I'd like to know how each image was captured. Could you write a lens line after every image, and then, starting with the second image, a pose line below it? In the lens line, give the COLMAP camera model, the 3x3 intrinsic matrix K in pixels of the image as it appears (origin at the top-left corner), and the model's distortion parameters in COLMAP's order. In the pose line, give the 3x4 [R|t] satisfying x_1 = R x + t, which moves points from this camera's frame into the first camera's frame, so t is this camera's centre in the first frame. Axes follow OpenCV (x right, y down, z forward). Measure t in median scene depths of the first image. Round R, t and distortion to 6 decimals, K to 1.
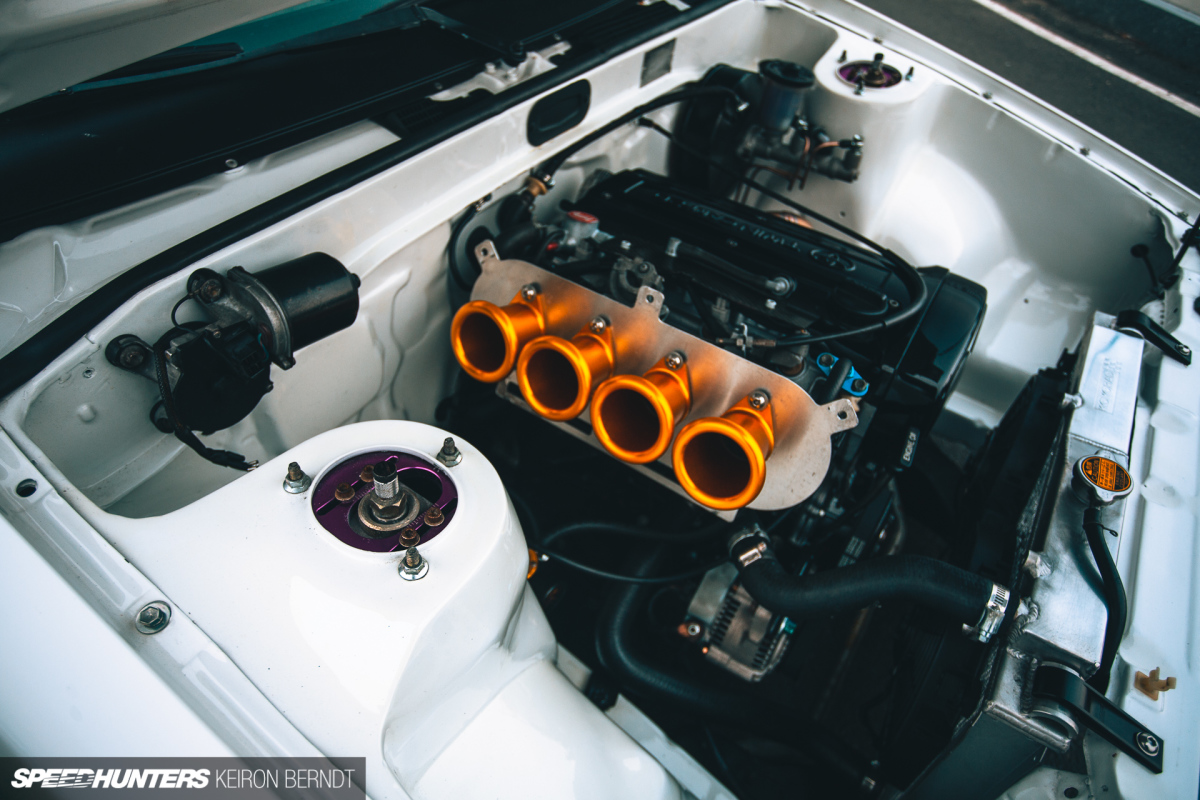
lens RADIAL K [[690.5, 0, 600.0], [0, 690.5, 400.0], [0, 0, 1]] dist [-0.080430, 0.051679]
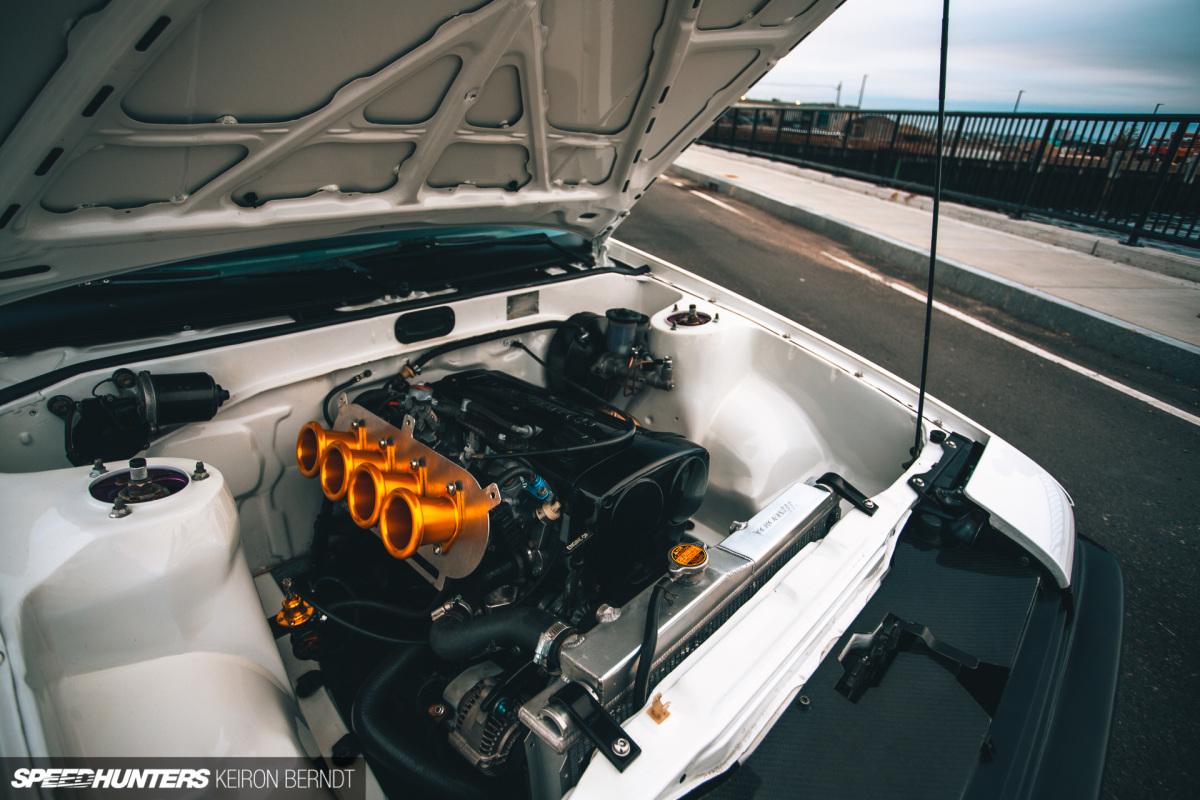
lens RADIAL K [[627.0, 0, 602.7], [0, 627.0, 393.5], [0, 0, 1]] dist [-0.068895, 0.033989]
pose [[0.985839, 0.042209, -0.162297, 0.540957], [-0.104088, 0.912828, -0.394855, 0.217942], [0.131483, 0.406156, 0.904295, -0.139918]]
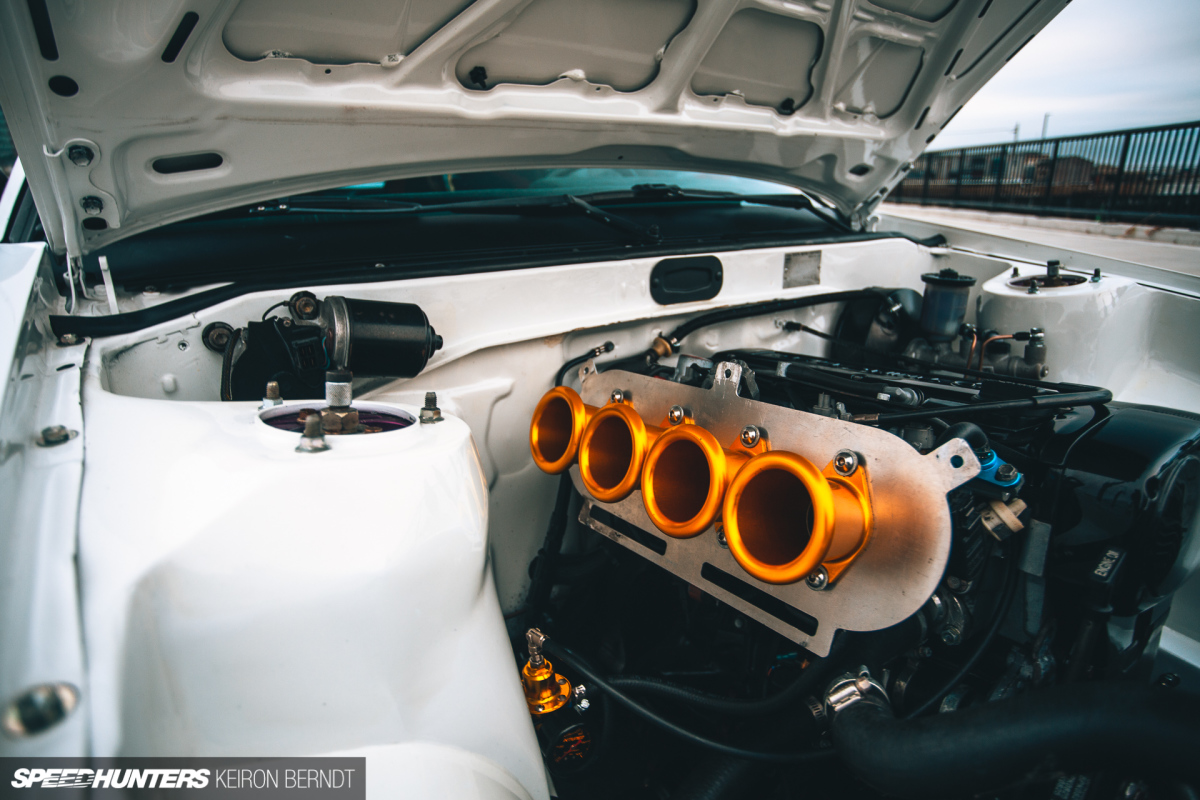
lens RADIAL K [[679.5, 0, 595.7], [0, 679.5, 398.3], [0, 0, 1]] dist [-0.077411, 0.052010]
pose [[0.934778, -0.001328, -0.355230, 0.174380], [-0.184463, 0.852788, -0.488596, 0.266378], [0.303584, 0.522255, 0.796923, 0.203137]]
